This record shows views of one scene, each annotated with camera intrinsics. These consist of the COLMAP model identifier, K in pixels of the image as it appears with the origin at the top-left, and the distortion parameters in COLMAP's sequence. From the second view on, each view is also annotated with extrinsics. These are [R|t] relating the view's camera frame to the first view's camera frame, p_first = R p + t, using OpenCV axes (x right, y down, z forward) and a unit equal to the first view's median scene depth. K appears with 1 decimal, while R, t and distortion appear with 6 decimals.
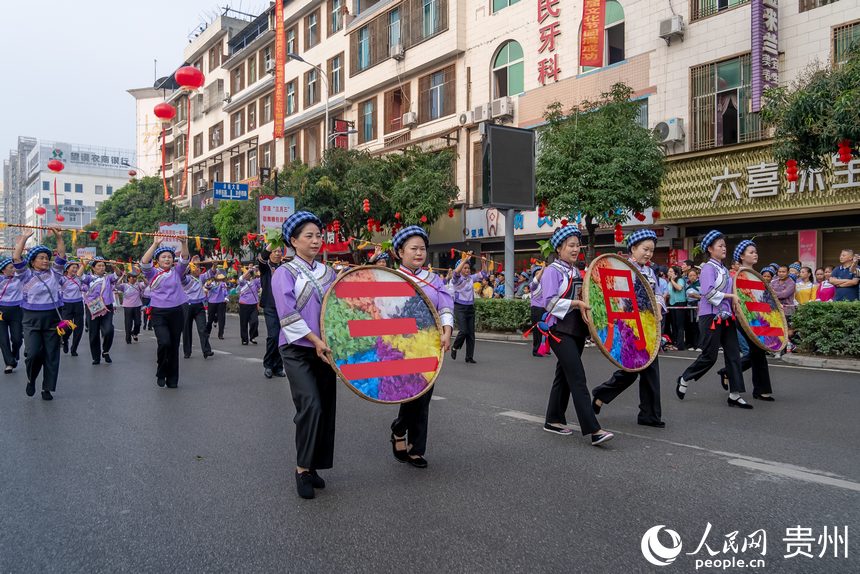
lens RADIAL K [[692.1, 0, 430.0], [0, 692.1, 285.1], [0, 0, 1]] dist [-0.001377, 0.001879]
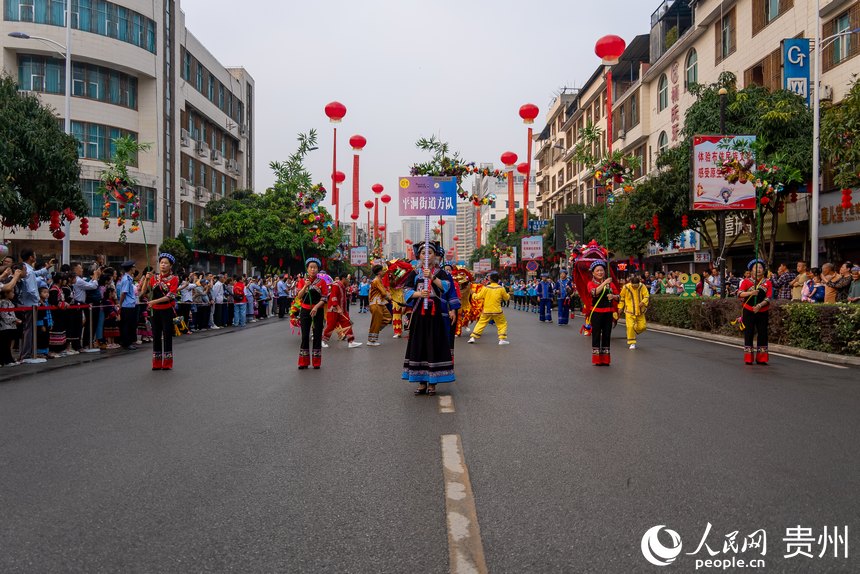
lens RADIAL K [[692.1, 0, 430.0], [0, 692.1, 286.7], [0, 0, 1]] dist [-0.001377, 0.001879]
pose [[0.807845, 0.004891, -0.589374, 0.317330], [-0.000496, 0.999971, 0.007617, -0.005319], [0.589394, -0.005861, 0.807824, -0.305109]]
